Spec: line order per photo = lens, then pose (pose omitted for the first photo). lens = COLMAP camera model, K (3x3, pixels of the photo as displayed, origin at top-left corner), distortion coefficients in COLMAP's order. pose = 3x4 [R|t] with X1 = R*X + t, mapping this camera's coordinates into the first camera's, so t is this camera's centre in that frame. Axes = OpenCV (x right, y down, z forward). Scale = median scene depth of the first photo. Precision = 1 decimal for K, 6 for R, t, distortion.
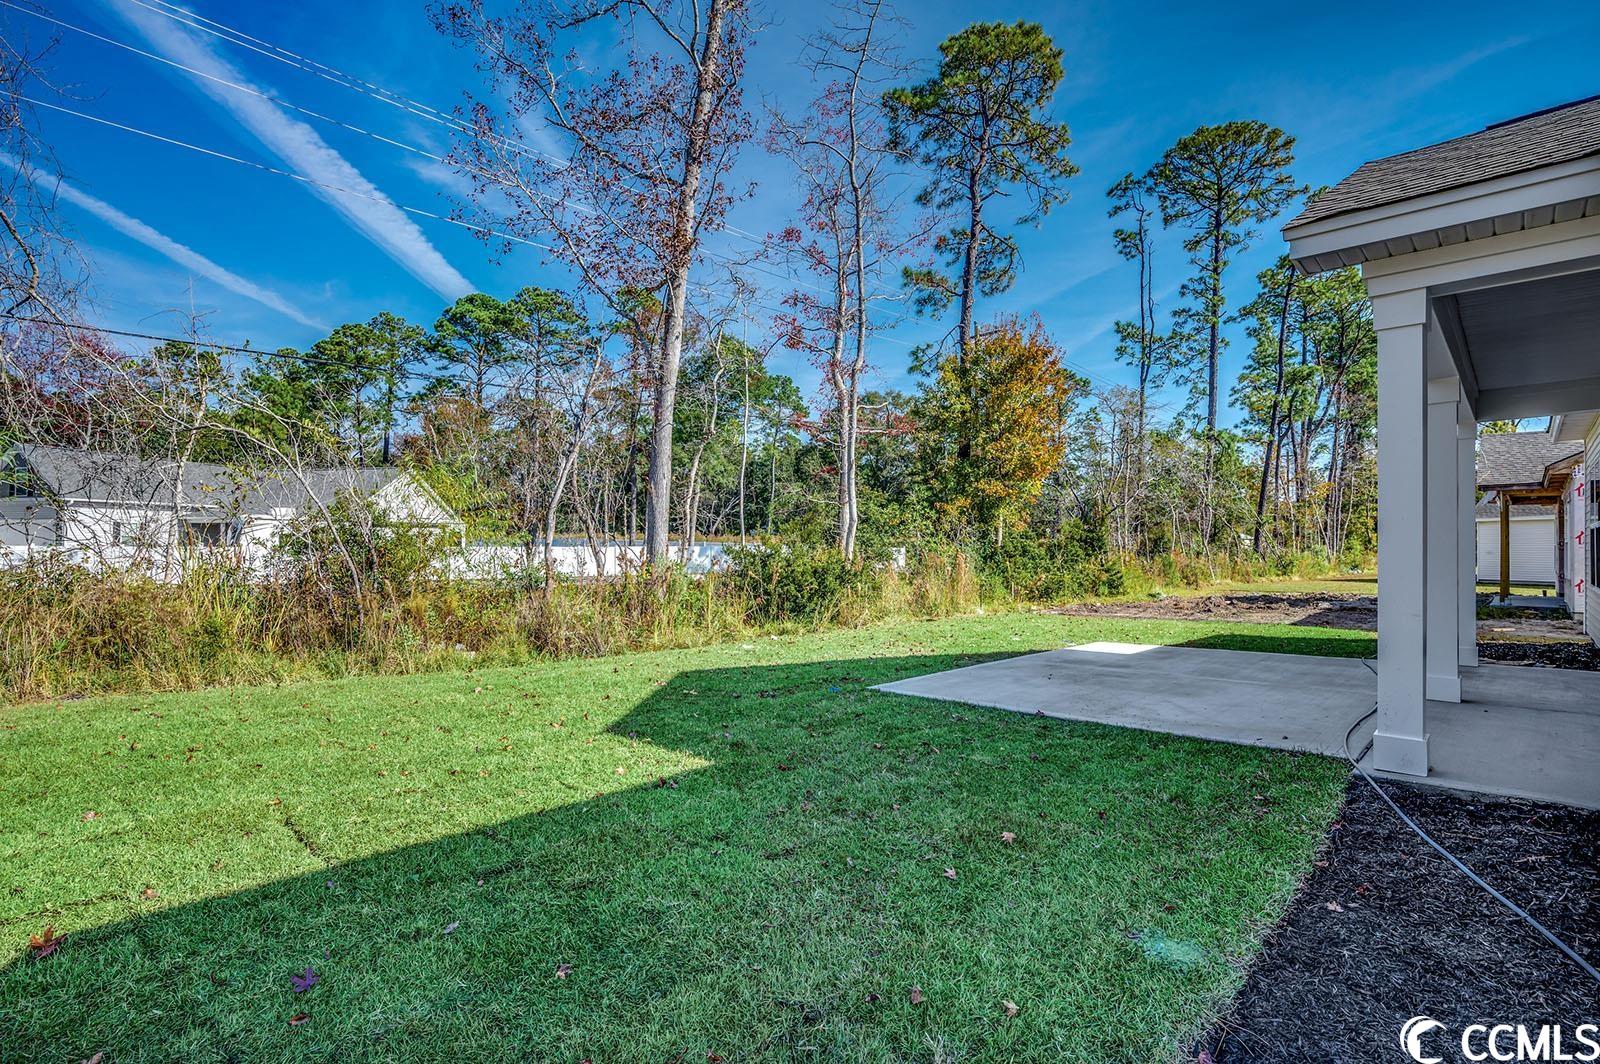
lens RADIAL K [[754.1, 0, 800.4], [0, 754.1, 543.1], [0, 0, 1]] dist [0.000243, 0.000264]
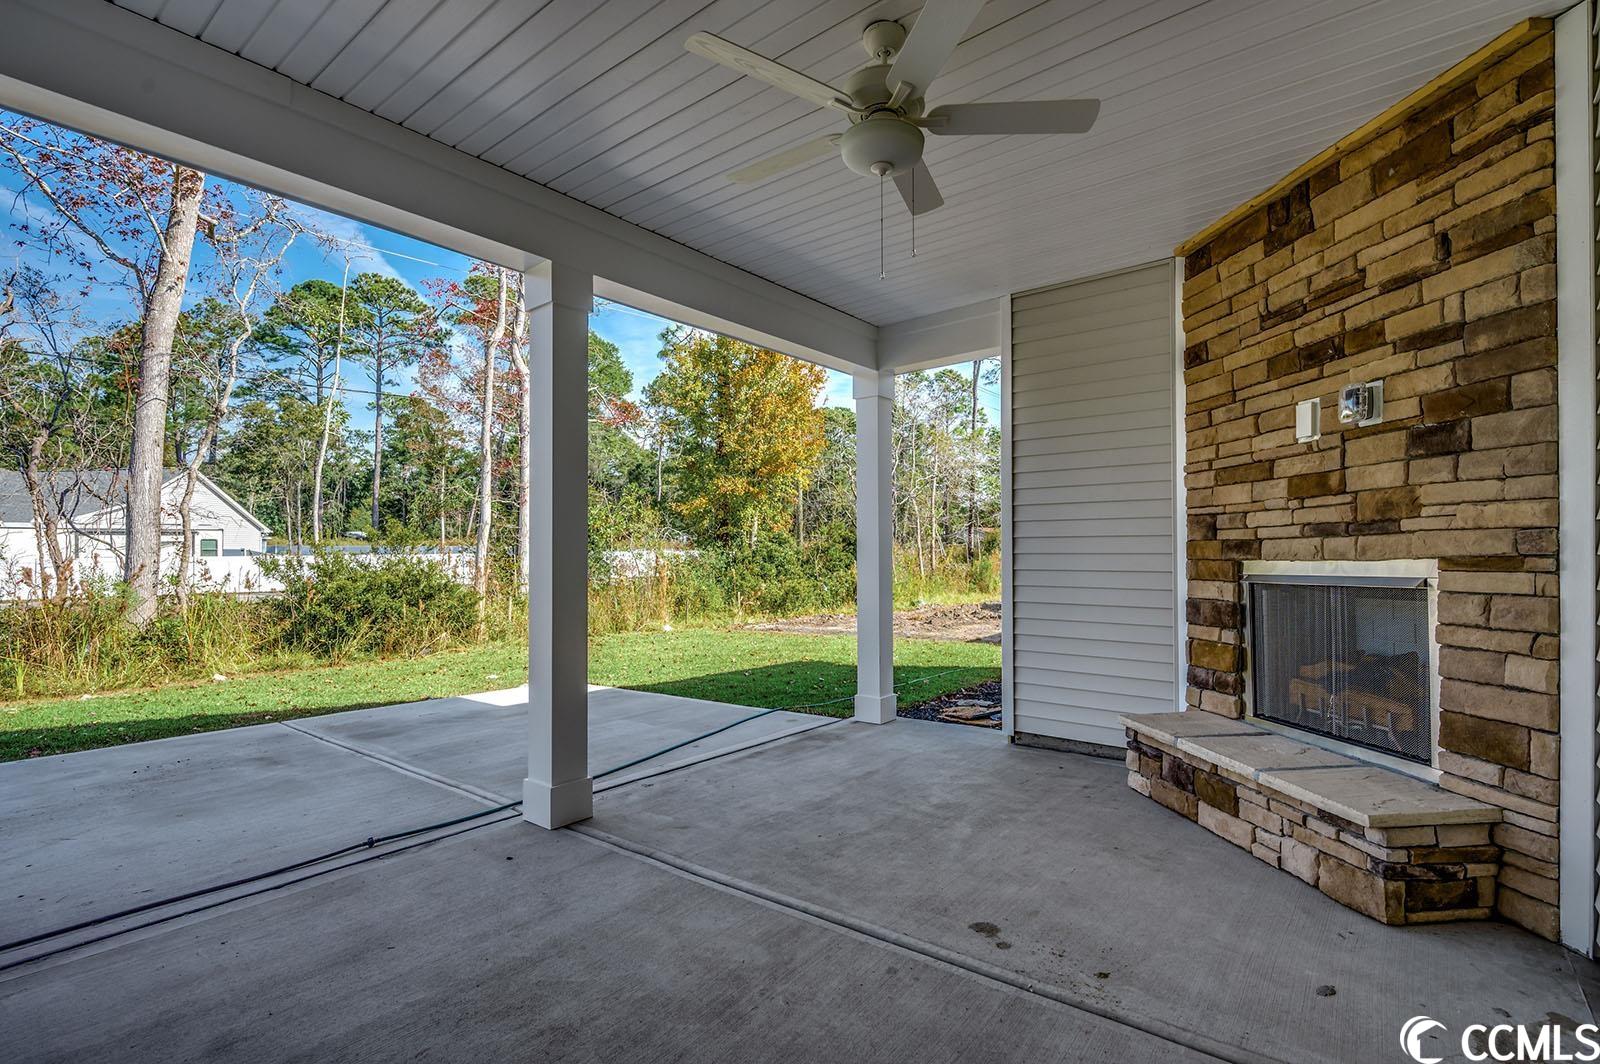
lens RADIAL K [[754.1, 0, 800.4], [0, 754.1, 543.1], [0, 0, 1]] dist [0.000243, 0.000264]
pose [[0.997255, -0.004879, 0.073880, 0.245040], [0.005342, 0.999967, -0.006075, -0.000143], [-0.073848, 0.006453, 0.997249, 0.099961]]
